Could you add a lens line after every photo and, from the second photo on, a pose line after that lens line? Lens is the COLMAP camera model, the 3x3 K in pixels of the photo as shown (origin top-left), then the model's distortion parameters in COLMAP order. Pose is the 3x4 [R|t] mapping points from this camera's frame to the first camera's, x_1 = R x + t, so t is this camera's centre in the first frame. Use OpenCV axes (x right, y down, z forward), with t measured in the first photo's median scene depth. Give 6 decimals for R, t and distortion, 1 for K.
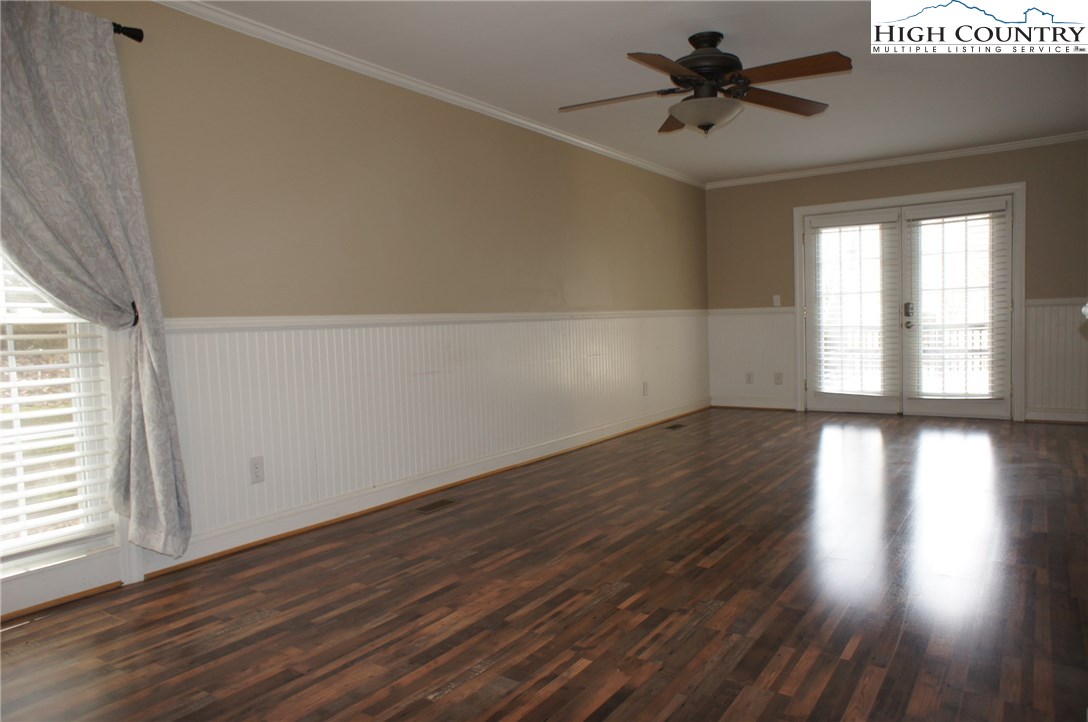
lens RADIAL K [[738.1, 0, 540.5], [0, 738.1, 366.6], [0, 0, 1]] dist [-0.071434, 0.097753]
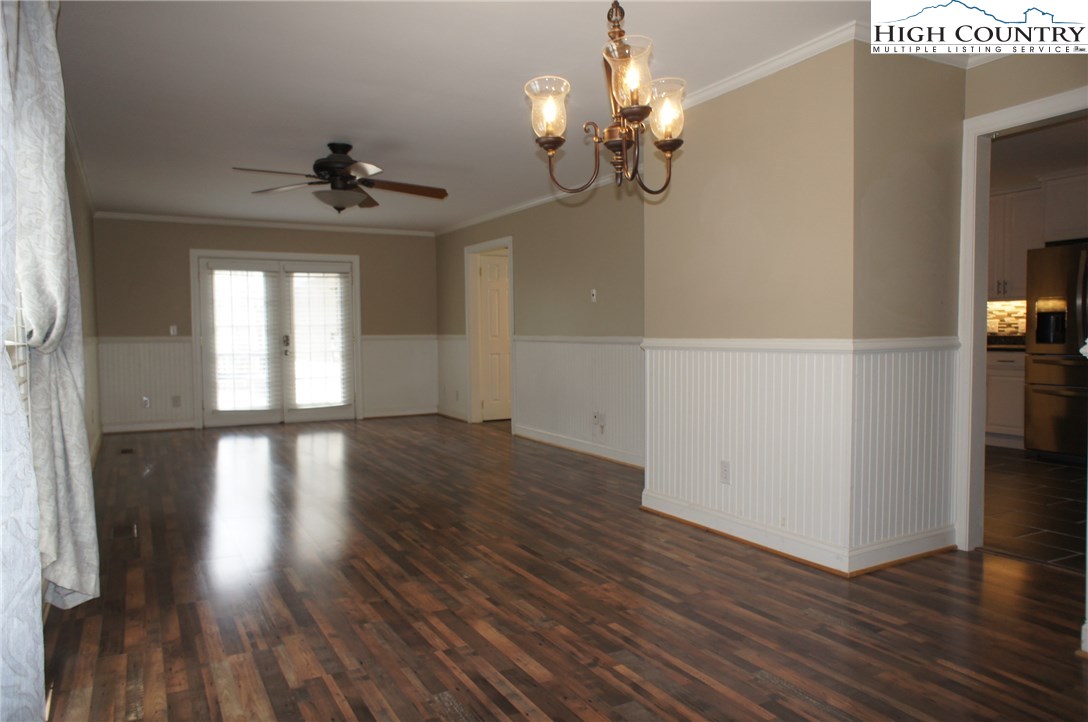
lens RADIAL K [[738.1, 0, 540.5], [0, 738.1, 366.6], [0, 0, 1]] dist [-0.071434, 0.097753]
pose [[0.437188, -0.013502, 0.899269, -0.481981], [0.049079, 0.998756, -0.008864, 0.001289], [-0.898030, 0.048010, 0.437307, 0.033235]]
